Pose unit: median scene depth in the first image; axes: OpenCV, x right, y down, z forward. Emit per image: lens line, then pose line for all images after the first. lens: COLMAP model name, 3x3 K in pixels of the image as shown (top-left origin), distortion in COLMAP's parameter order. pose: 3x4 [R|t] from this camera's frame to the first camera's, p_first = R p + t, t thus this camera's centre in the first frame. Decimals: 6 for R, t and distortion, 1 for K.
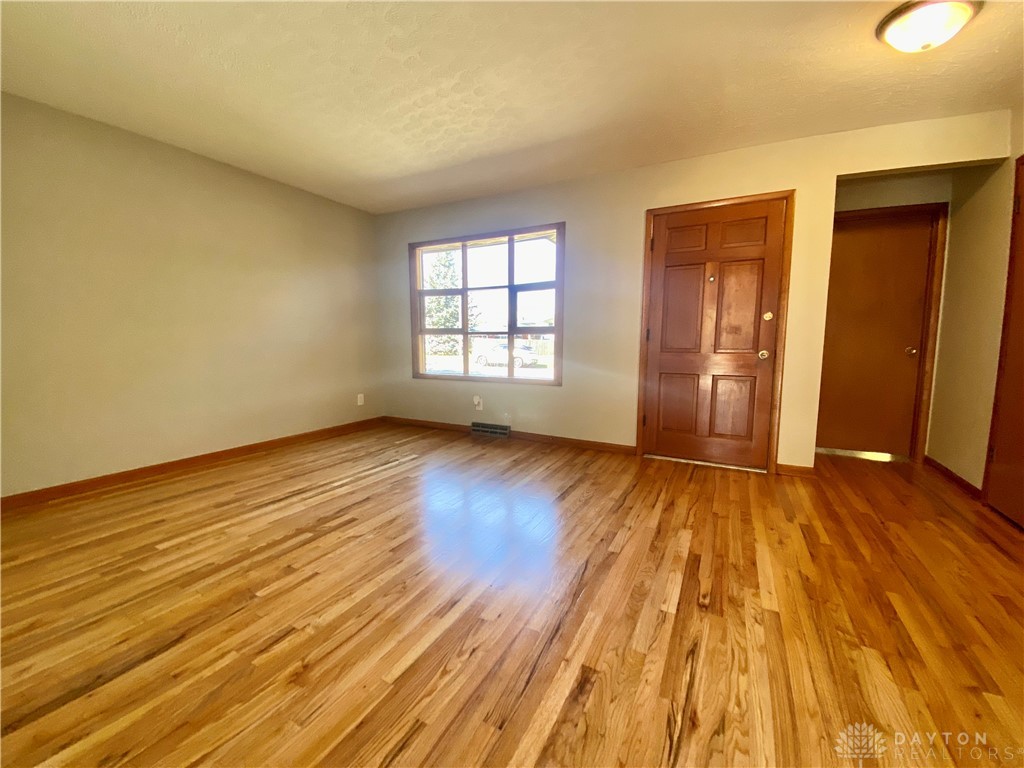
lens RADIAL K [[415.0, 0, 512.0], [0, 415.0, 384.0], [0, 0, 1]] dist [0.050406, -0.042617]
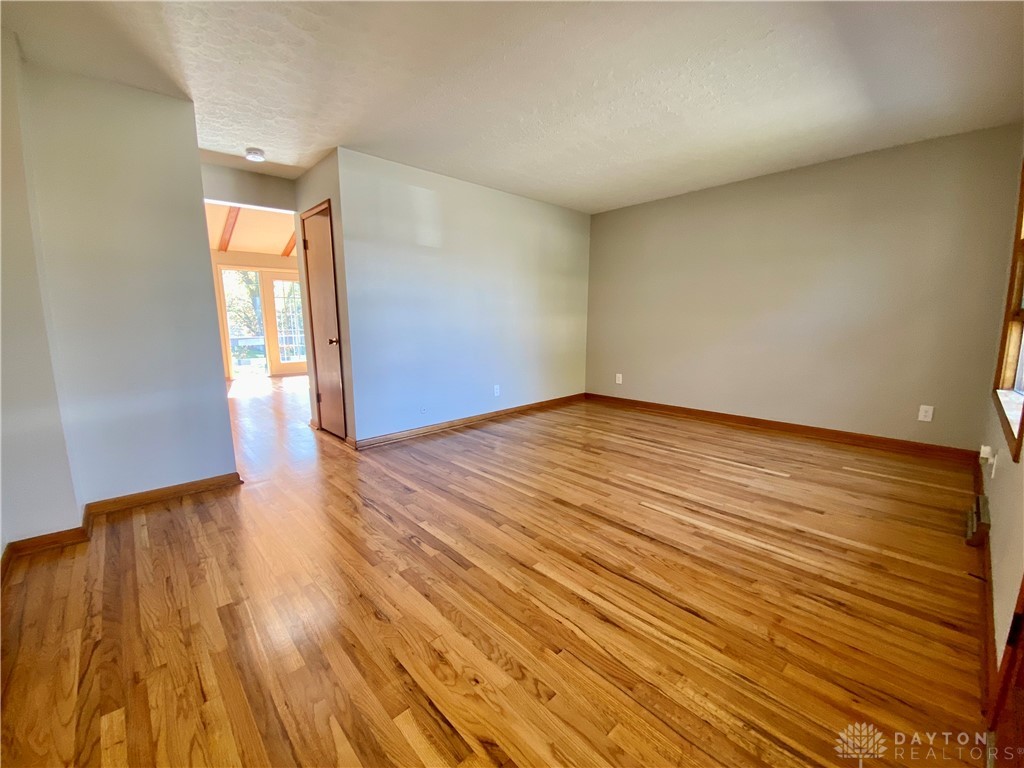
lens RADIAL K [[415.0, 0, 512.0], [0, 415.0, 384.0], [0, 0, 1]] dist [0.050406, -0.042617]
pose [[-0.336886, 0.143023, -0.930619, 0.975260], [-0.090593, 0.978886, 0.183236, -0.146096], [0.937177, 0.146037, -0.316816, 1.057790]]
